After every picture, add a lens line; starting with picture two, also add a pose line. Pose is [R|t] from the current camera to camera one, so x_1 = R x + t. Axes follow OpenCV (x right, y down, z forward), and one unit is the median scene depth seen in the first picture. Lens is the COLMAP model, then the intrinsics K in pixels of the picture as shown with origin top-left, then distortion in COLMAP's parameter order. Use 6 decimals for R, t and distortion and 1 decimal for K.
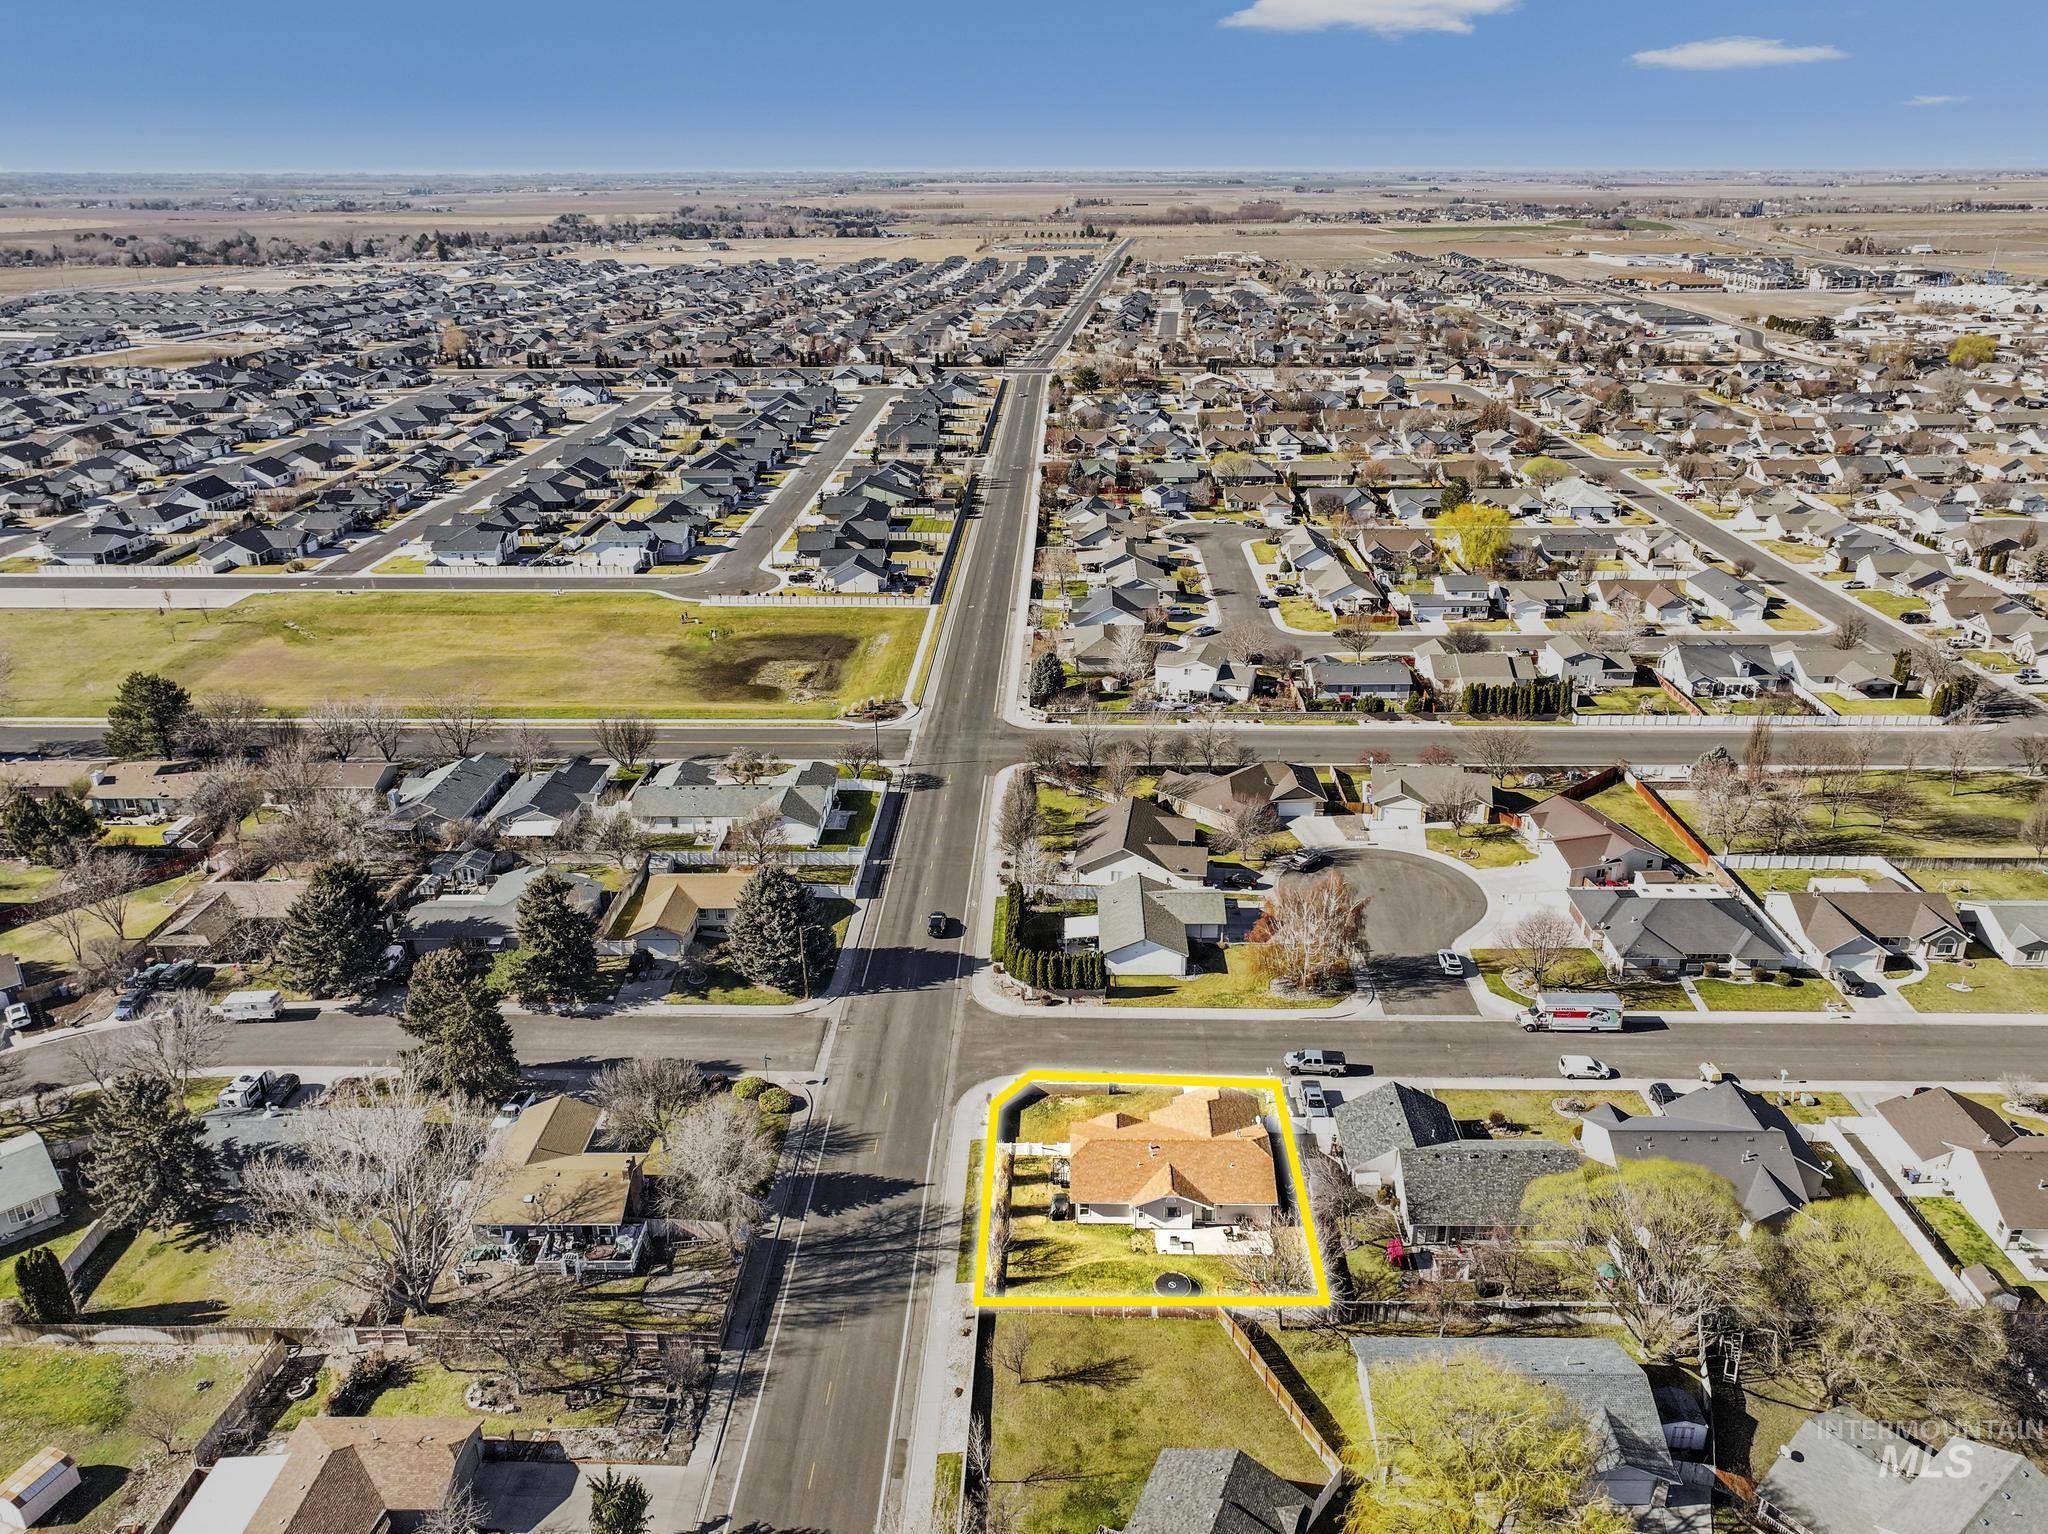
lens RADIAL K [[1427.9, 0, 1024.0], [0, 1427.9, 767.0], [0, 0, 1]] dist [-0.000034, 0.009456]
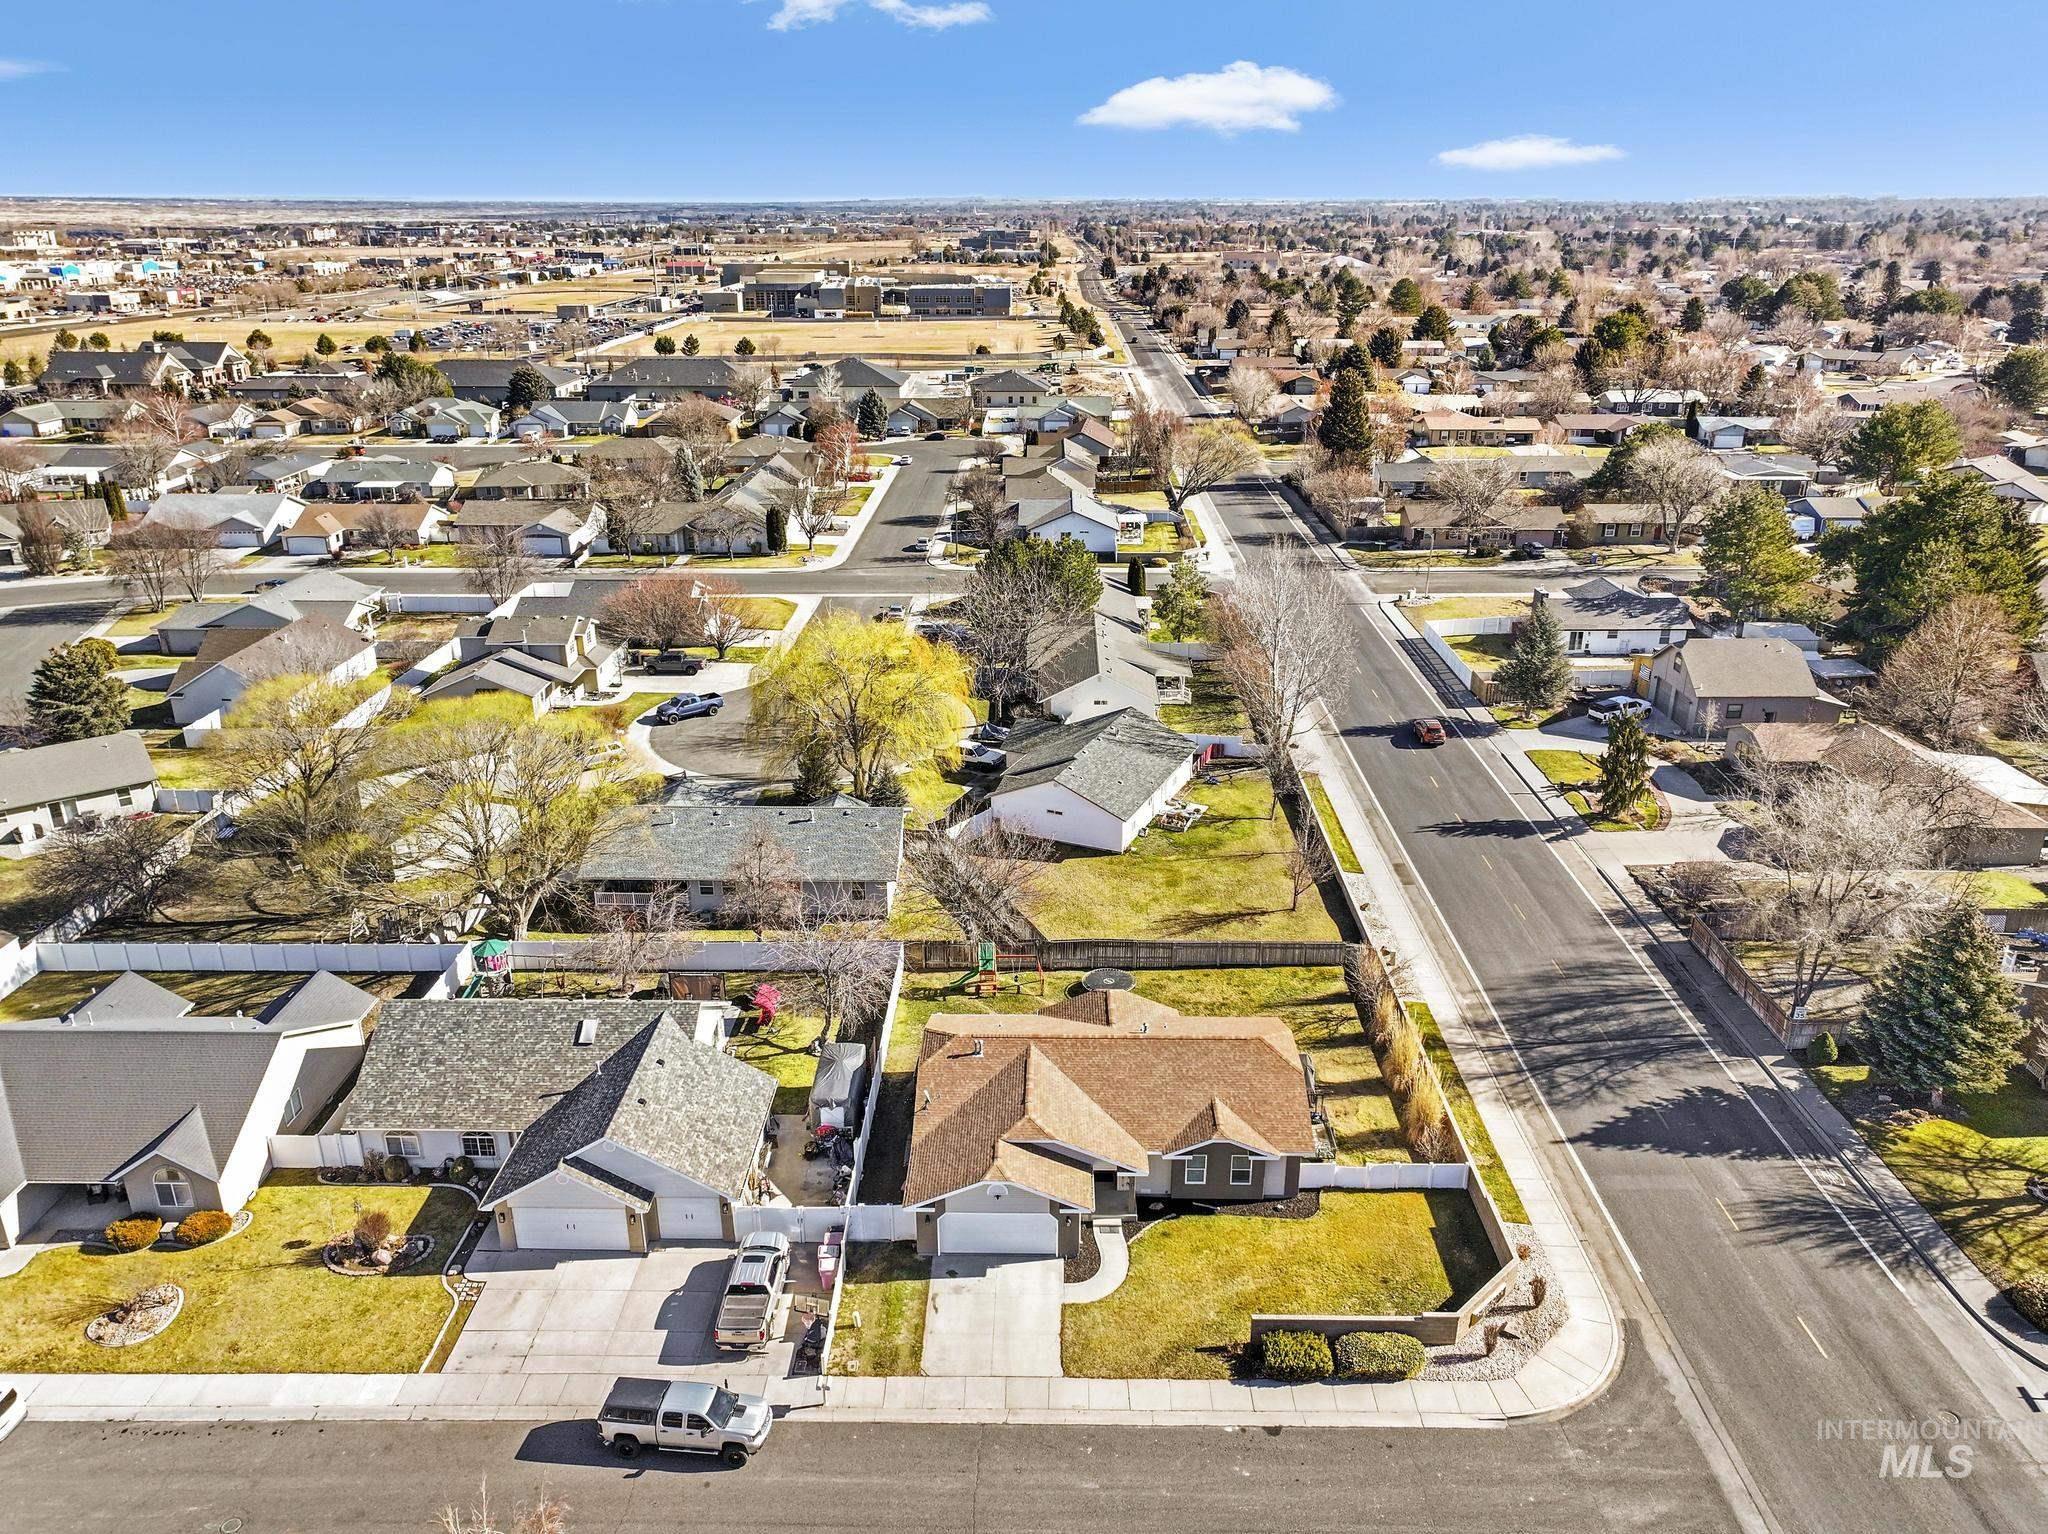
lens RADIAL K [[1427.9, 0, 1024.0], [0, 1427.9, 767.0], [0, 0, 1]] dist [-0.000034, 0.009456]
pose [[-0.999303, 0.035253, -0.012250, 0.140499], [0.016278, 0.707062, 0.706964, -0.190788], [0.033584, 0.706273, -0.707143, 1.332138]]
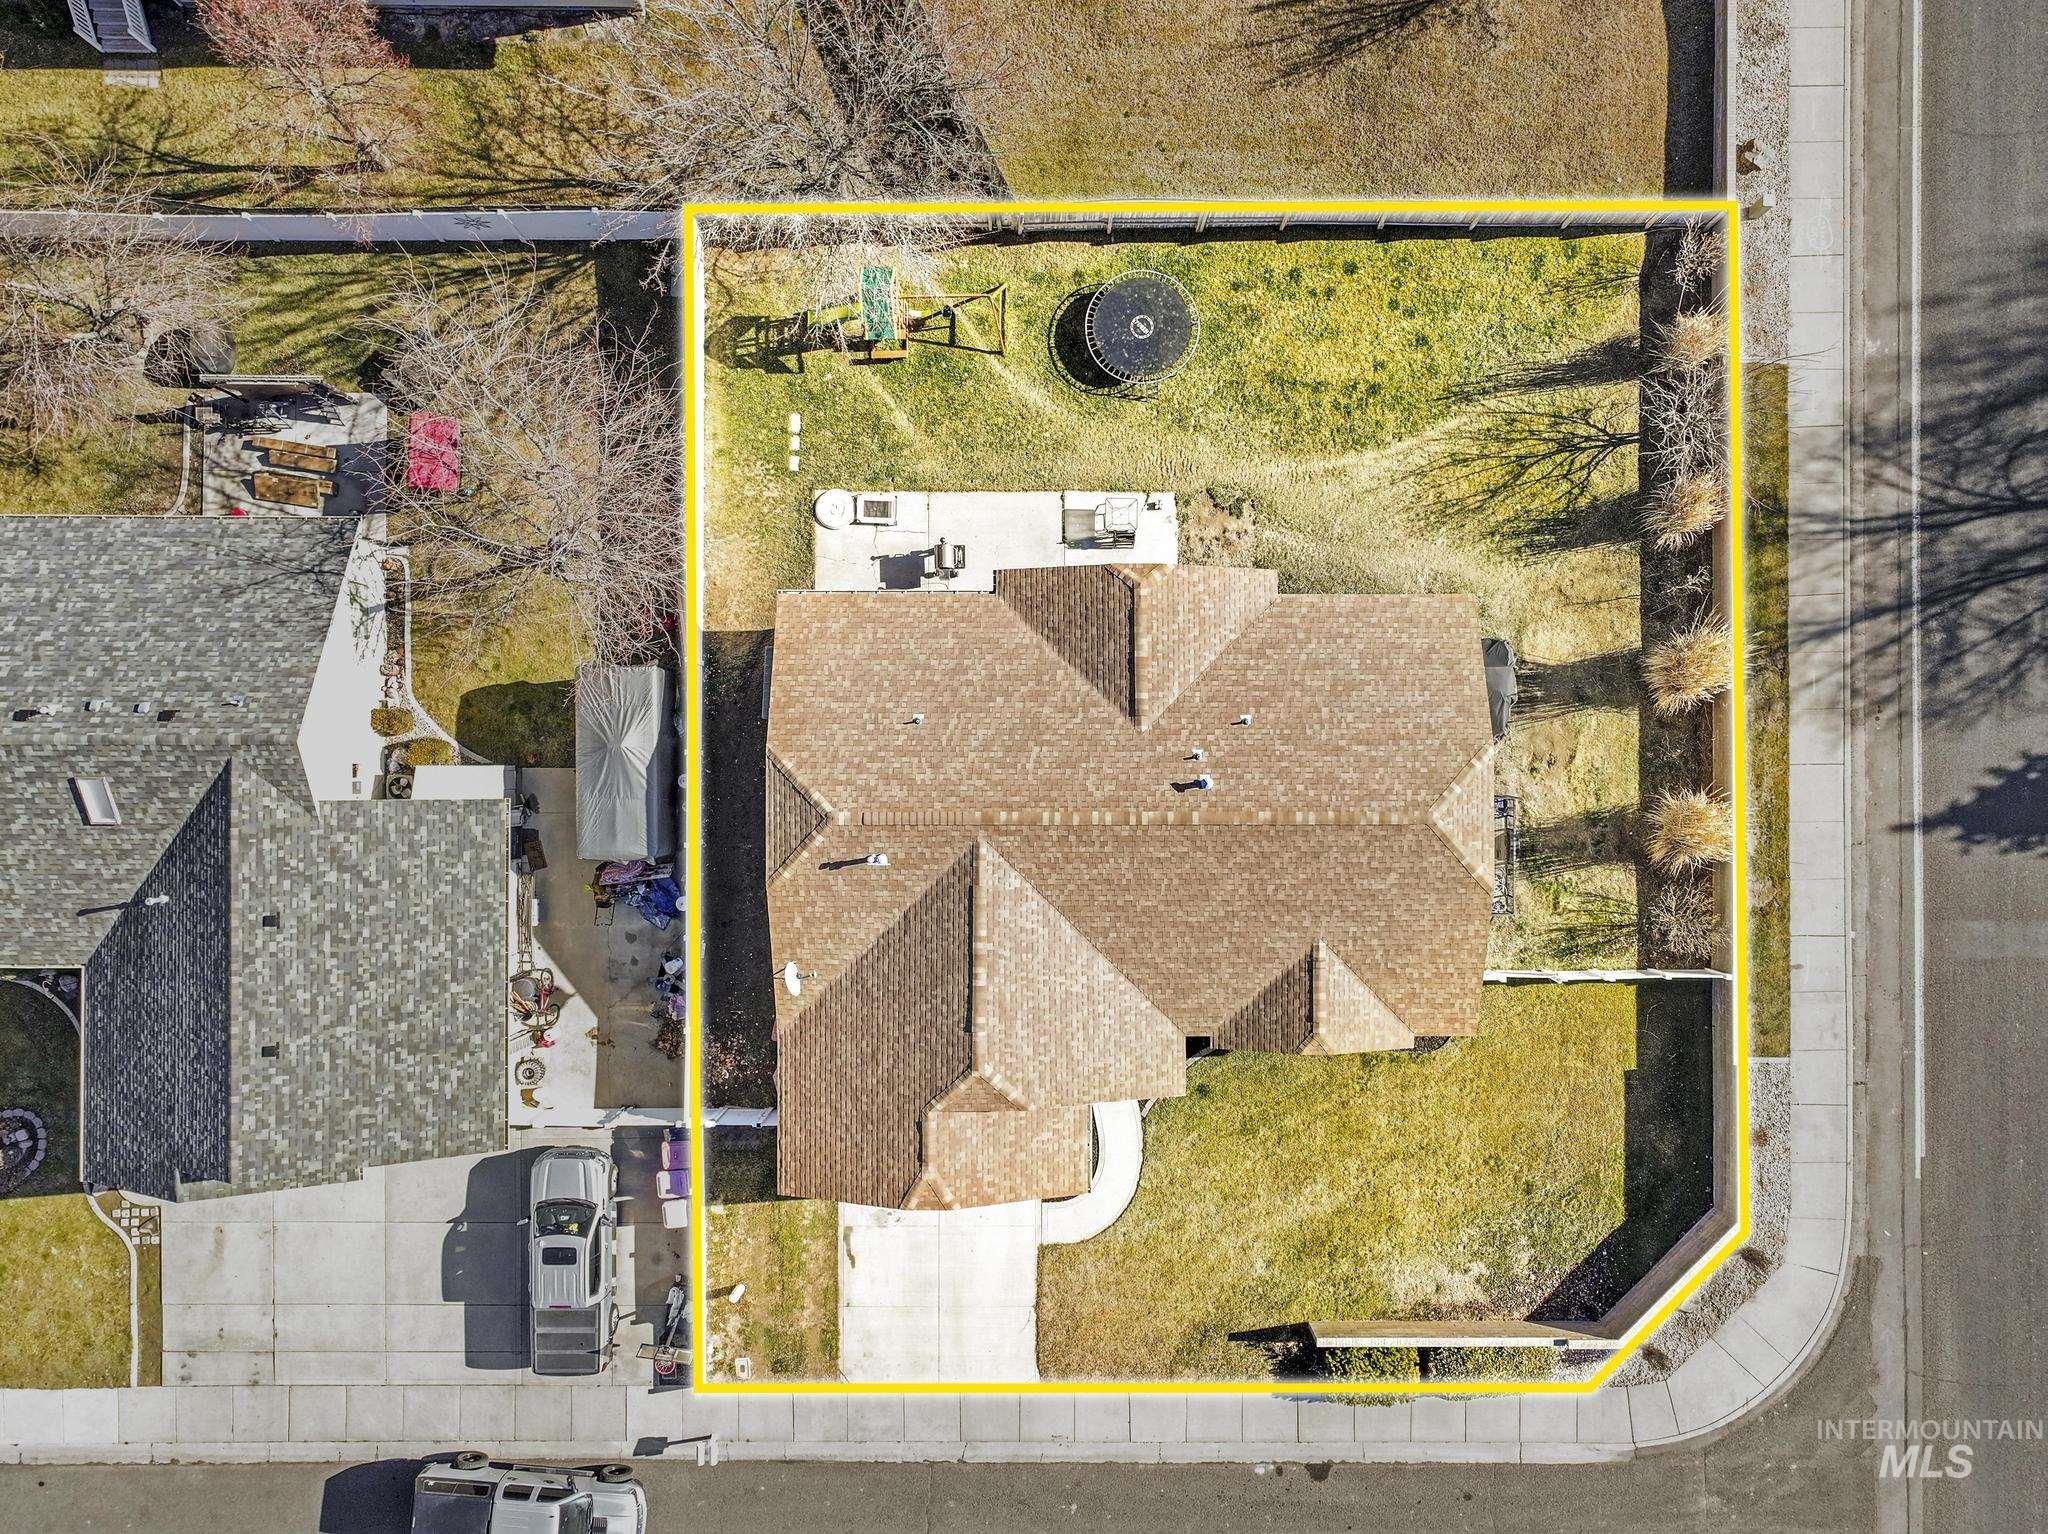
lens RADIAL K [[1526.9, 0, 1038.7], [0, 1526.9, 767.4], [0, 0, 1]] dist [0.004094, 0.007456]
pose [[-0.998800, 0.044506, 0.020428, 0.116852], [0.000921, -0.400004, 0.916513, -0.000800], [0.048962, 0.915432, 0.399483, 0.893379]]
